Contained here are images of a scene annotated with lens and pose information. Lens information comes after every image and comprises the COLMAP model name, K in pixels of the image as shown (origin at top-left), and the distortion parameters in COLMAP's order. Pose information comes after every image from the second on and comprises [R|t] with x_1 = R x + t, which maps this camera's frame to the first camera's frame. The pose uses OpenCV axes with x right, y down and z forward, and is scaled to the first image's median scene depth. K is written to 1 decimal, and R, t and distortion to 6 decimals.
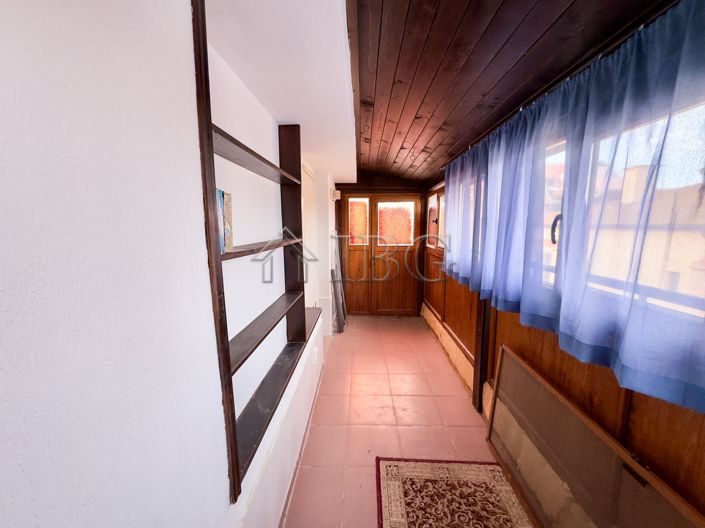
lens RADIAL K [[281.7, 0, 354.3], [0, 281.7, 263.0], [0, 0, 1]] dist [-0.005683, -0.000319]
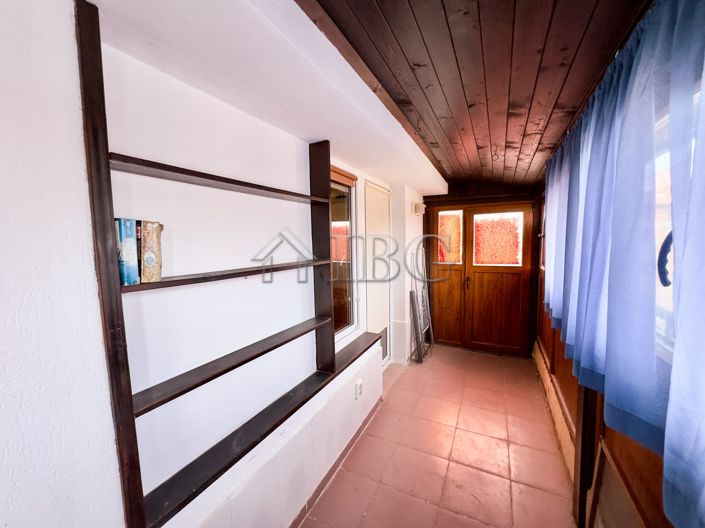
lens RADIAL K [[281.7, 0, 352.3], [0, 281.7, 262.6], [0, 0, 1]] dist [-0.005683, -0.000319]
pose [[0.903499, 0.021476, -0.428053, 0.119412], [-0.043645, 0.998162, -0.042041, -0.018601], [0.426363, 0.056667, 0.902775, 0.084293]]
